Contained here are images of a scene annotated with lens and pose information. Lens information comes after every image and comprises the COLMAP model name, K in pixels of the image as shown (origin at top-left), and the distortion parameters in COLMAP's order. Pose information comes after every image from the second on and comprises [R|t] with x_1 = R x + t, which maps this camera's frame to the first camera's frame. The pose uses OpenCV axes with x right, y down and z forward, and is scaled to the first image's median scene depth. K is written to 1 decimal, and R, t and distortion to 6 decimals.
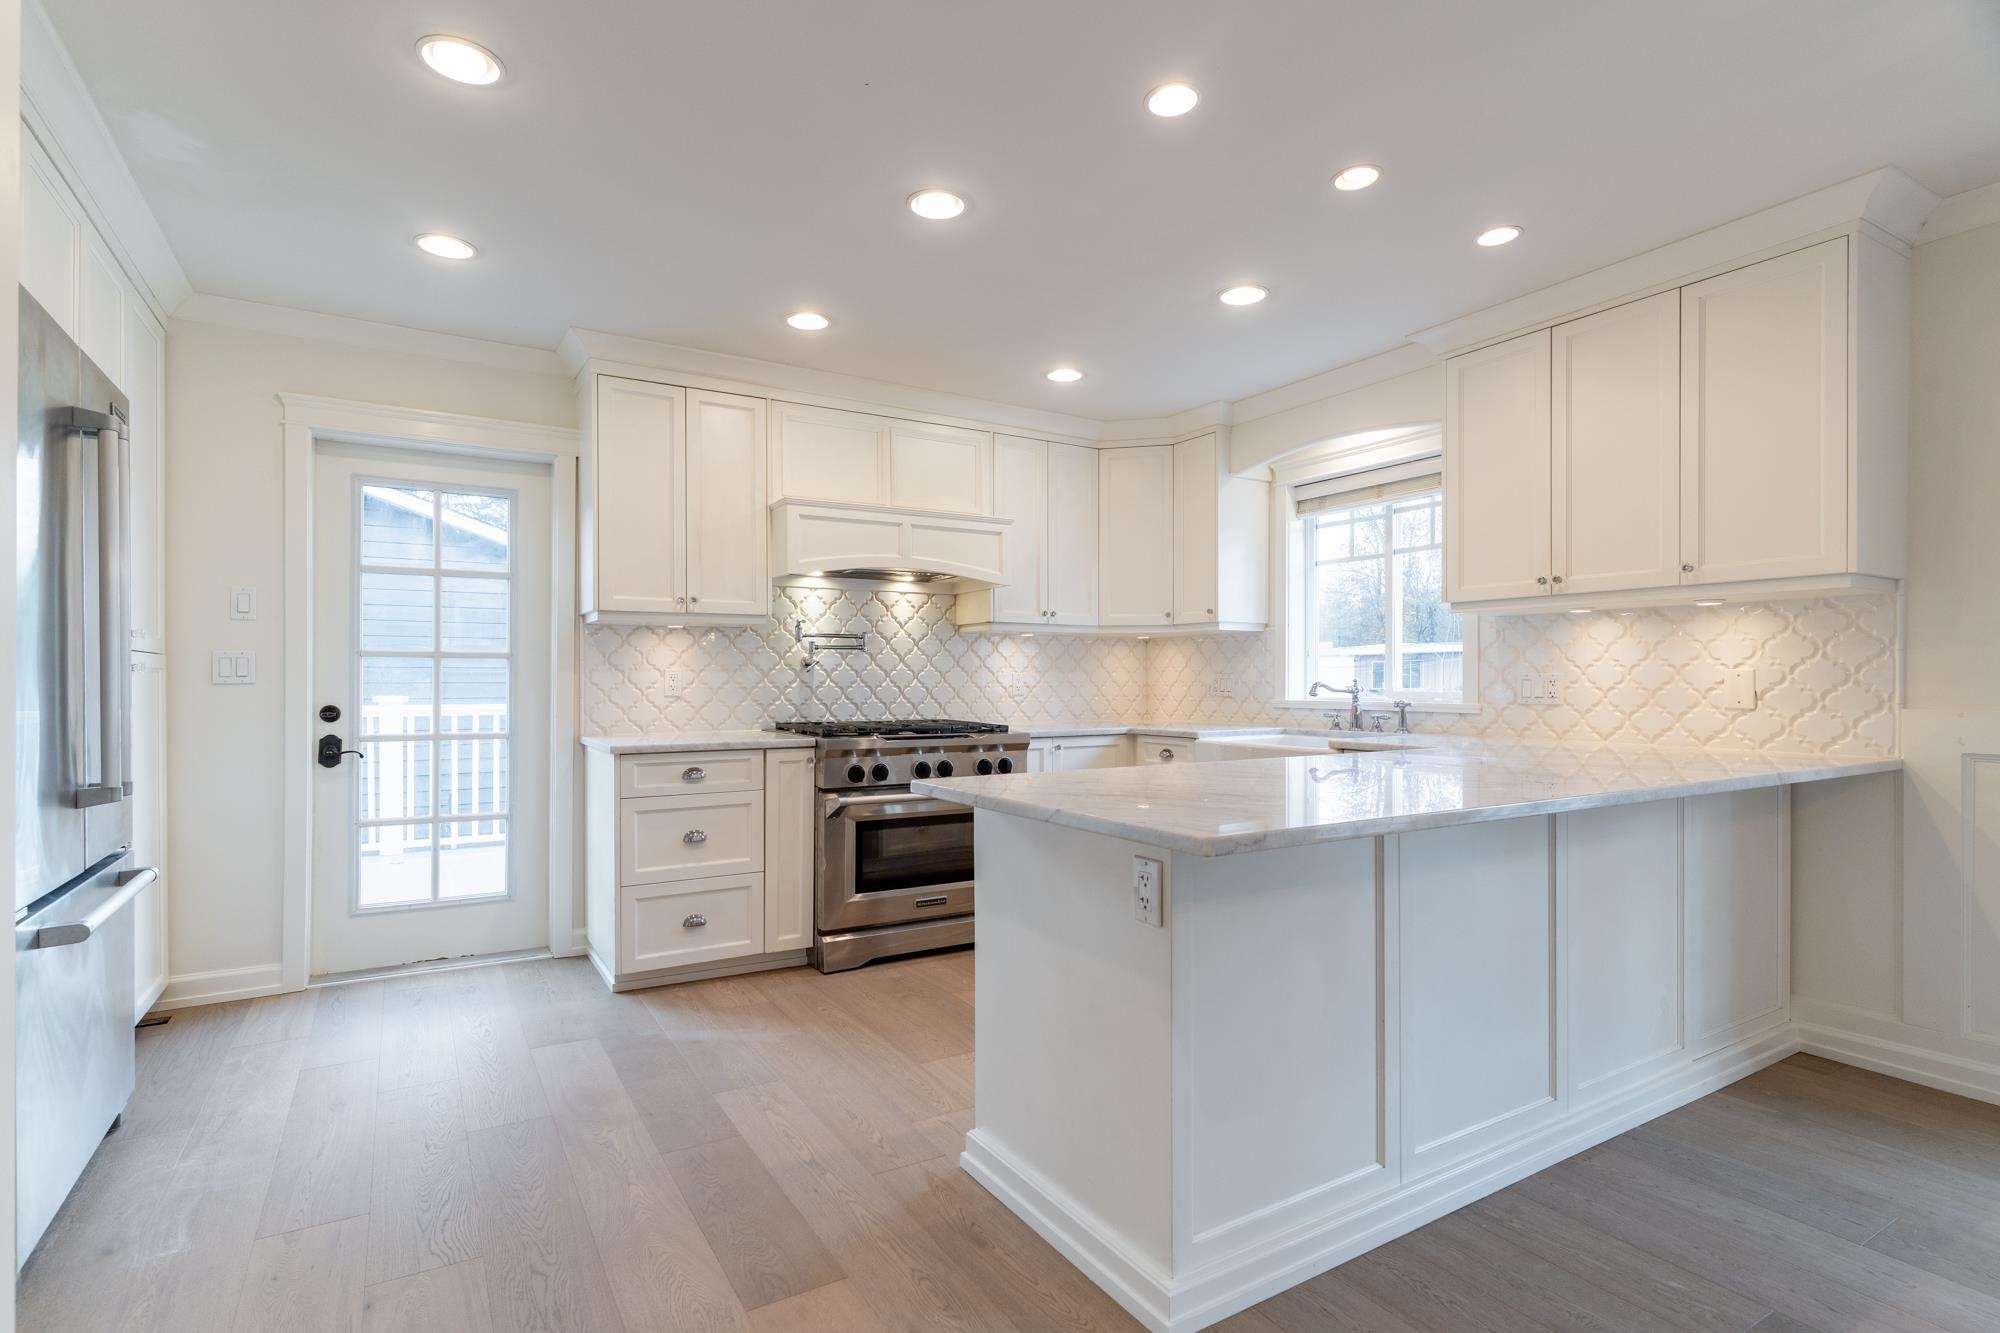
lens RADIAL K [[991.3, 0, 1003.3], [0, 991.3, 678.8], [0, 0, 1]] dist [-0.002866, -0.001118]
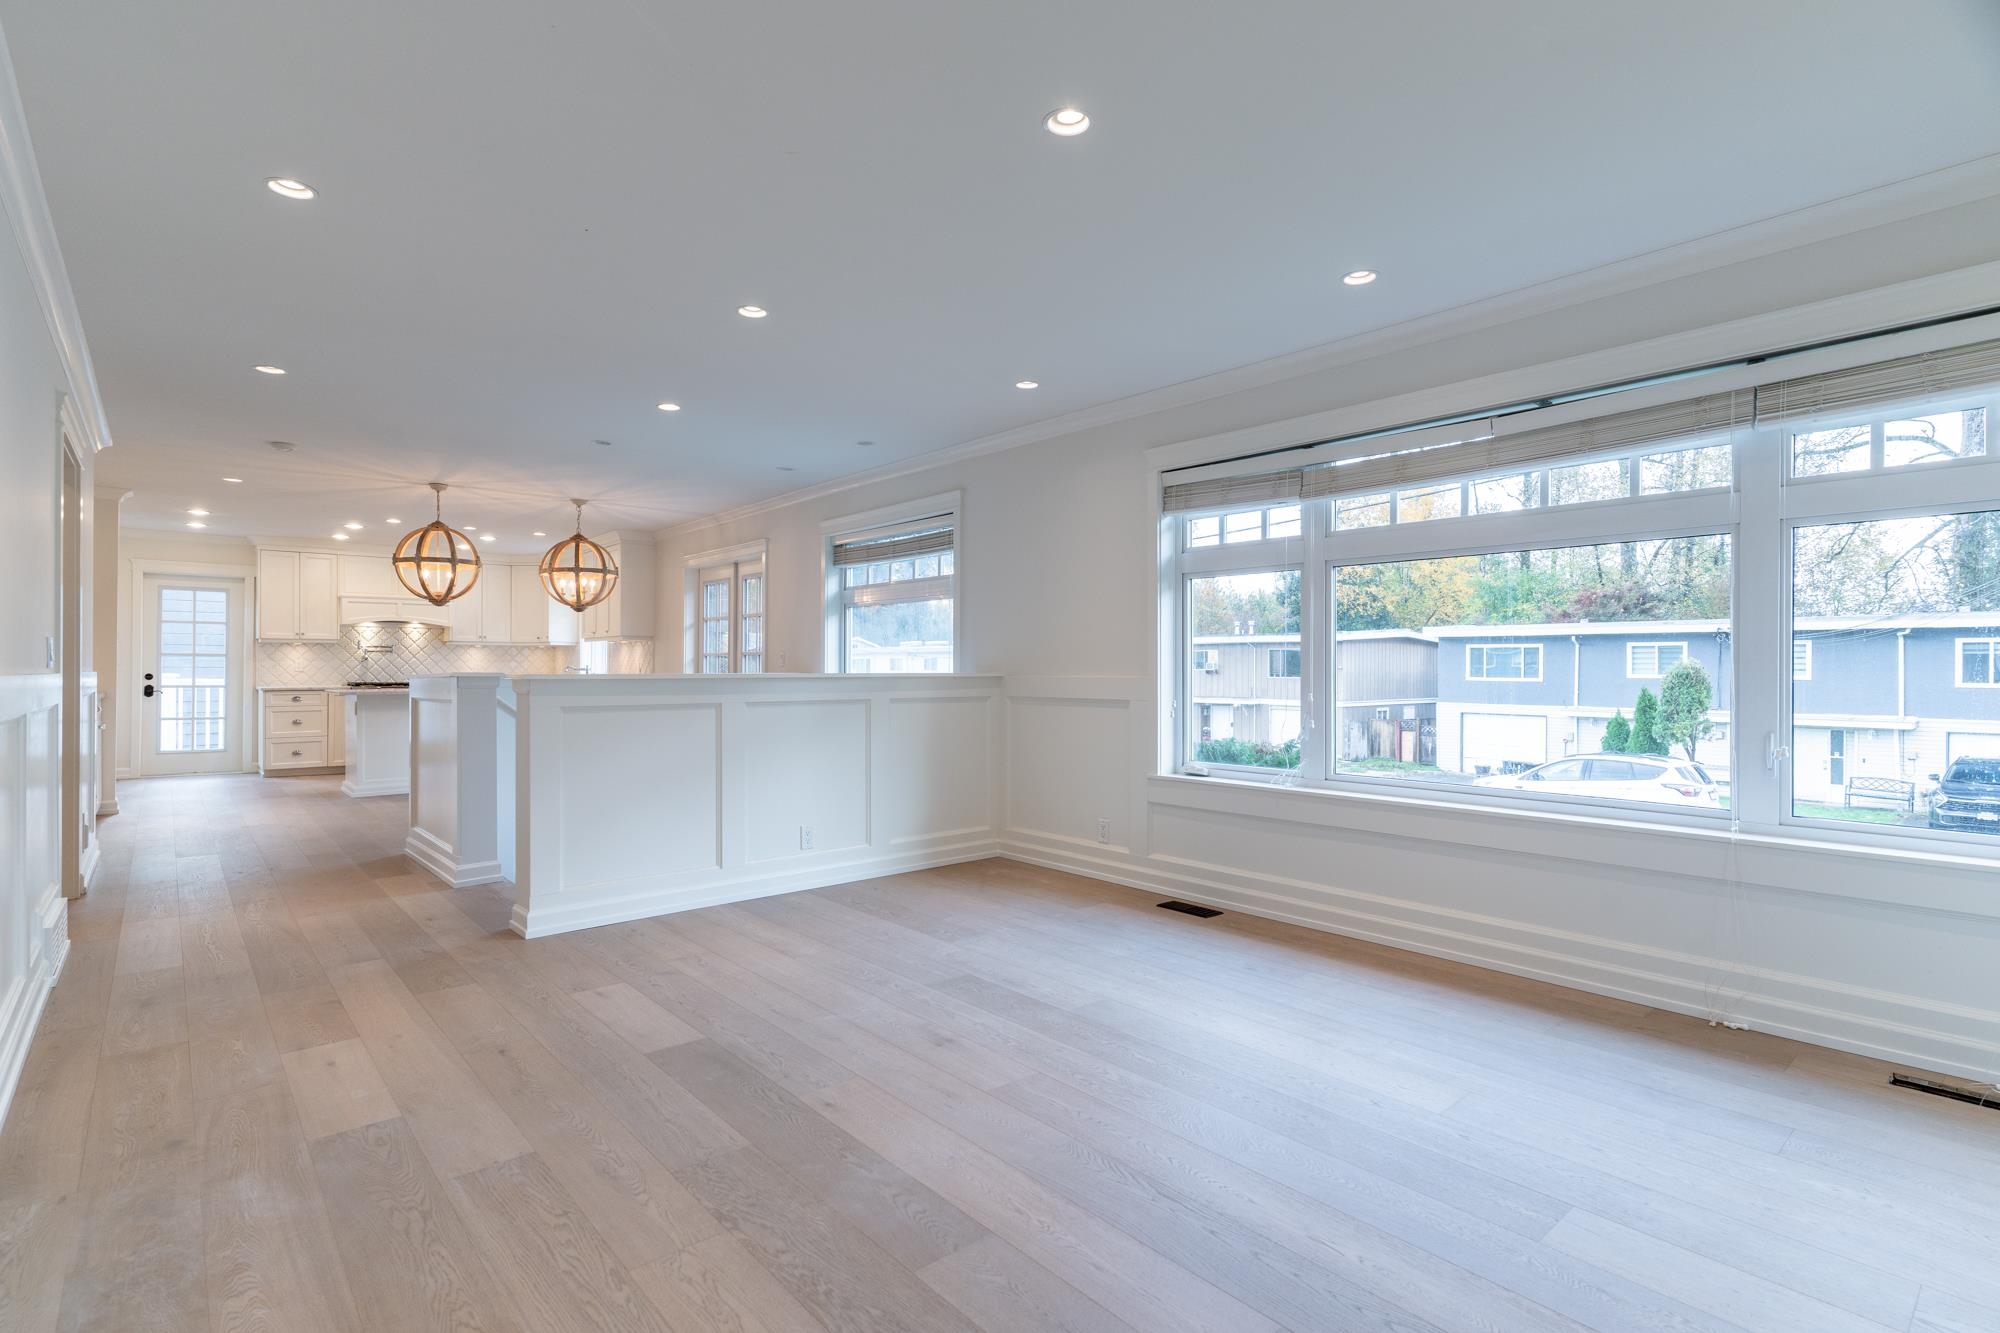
lens RADIAL K [[991.3, 0, 995.4], [0, 991.3, 664.4], [0, 0, 1]] dist [-0.002866, -0.001118]
pose [[0.988777, 0.003846, 0.149352, 1.050688], [-0.003490, 0.999990, -0.002646, 0.001058], [-0.149361, 0.002095, 0.988781, -1.762548]]
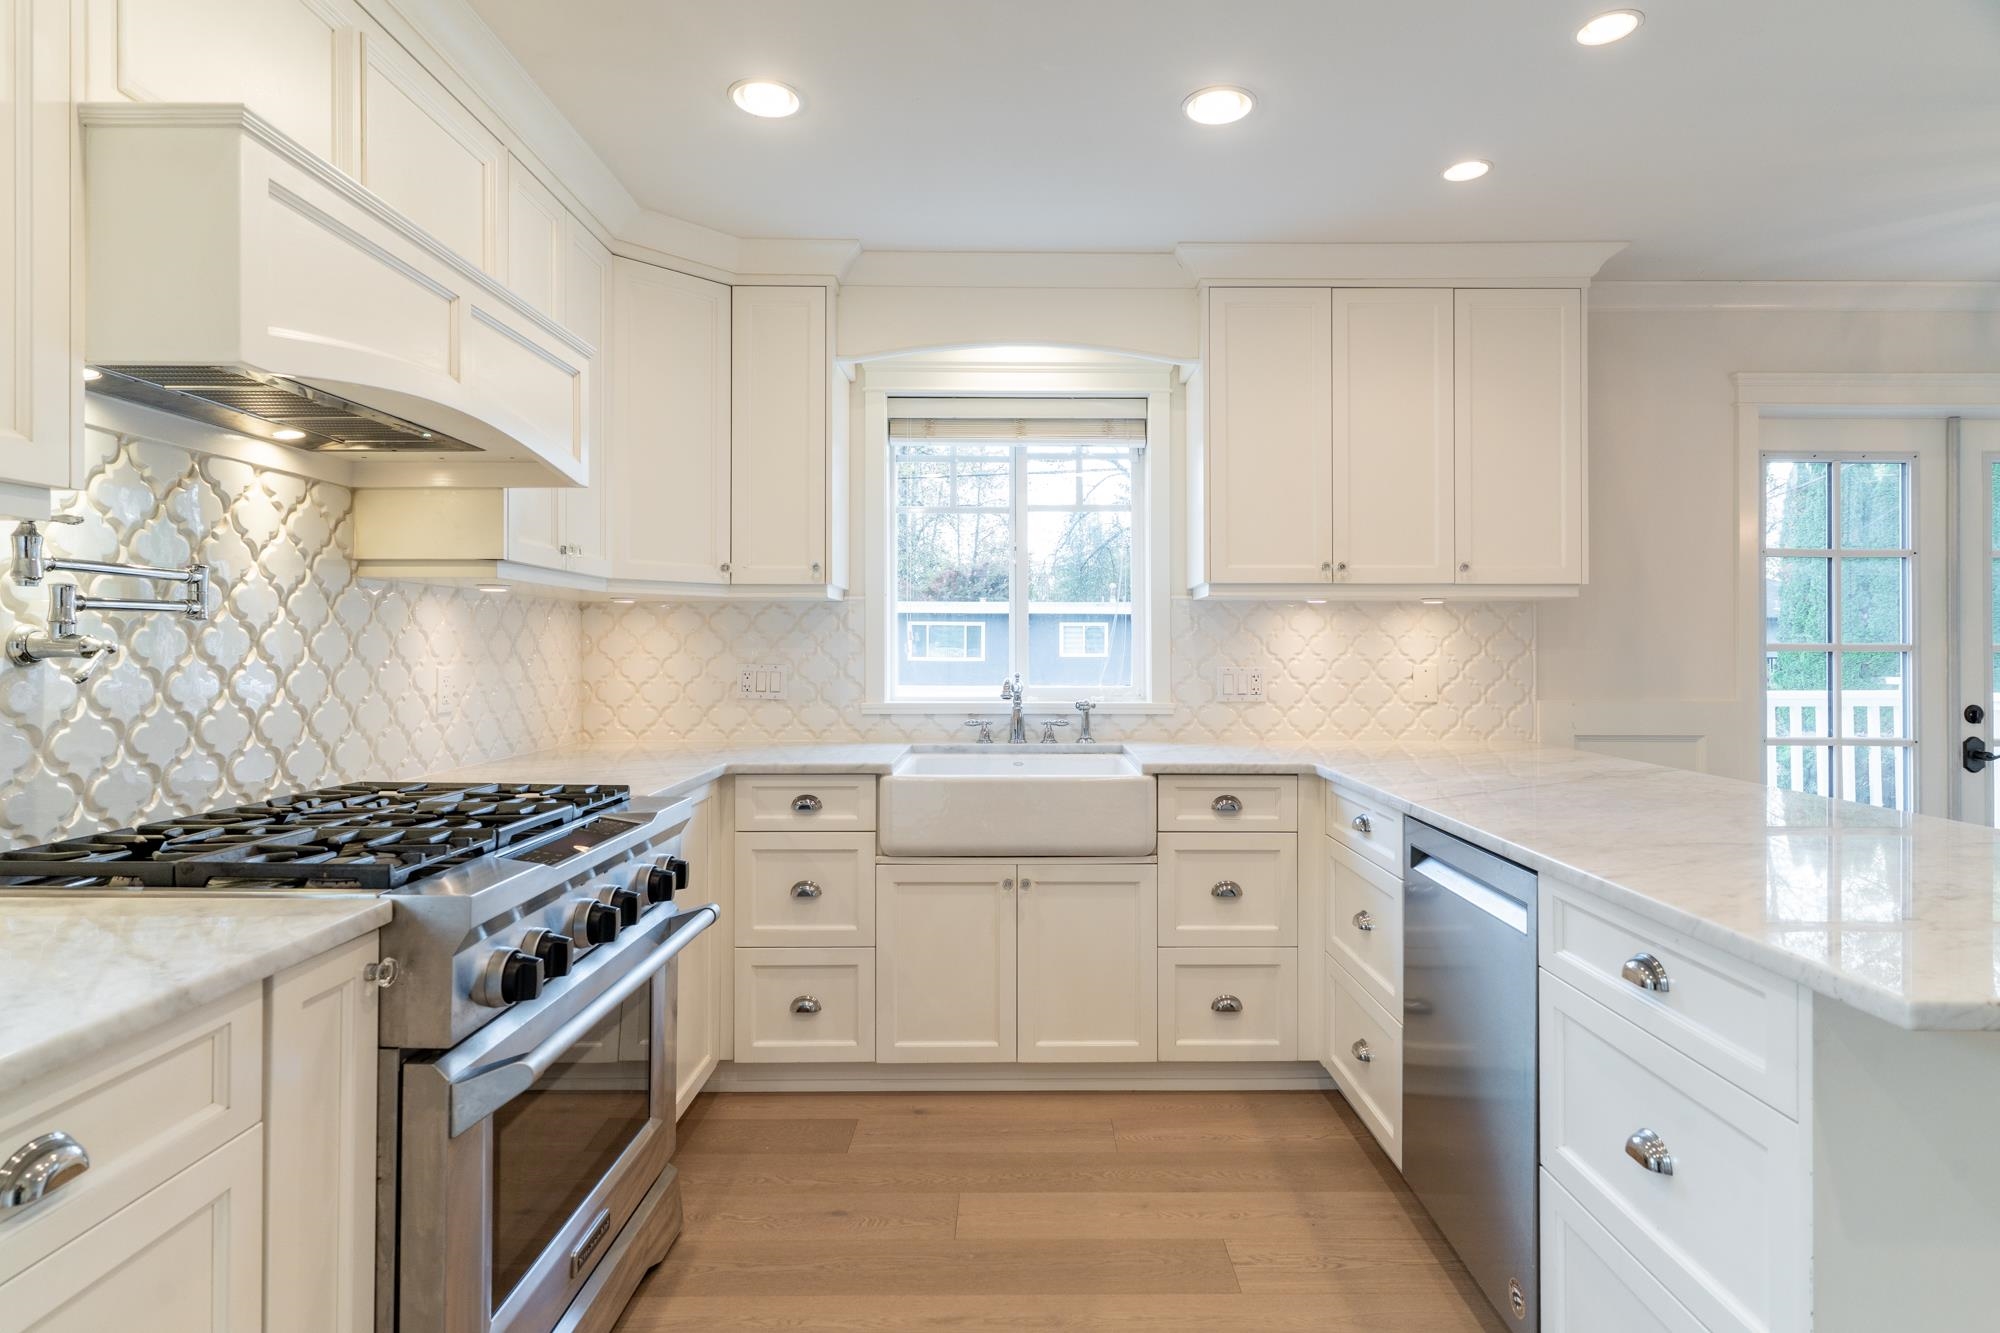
lens RADIAL K [[1083.8, 0, 1009.2], [0, 1083.8, 636.6], [0, 0, 1]] dist [-0.000158, -0.000335]
pose [[0.506856, 0.009130, 0.861983, -0.366784], [-0.005261, 0.999958, -0.007498, -0.022021], [-0.862015, -0.000734, 0.506882, 0.614764]]
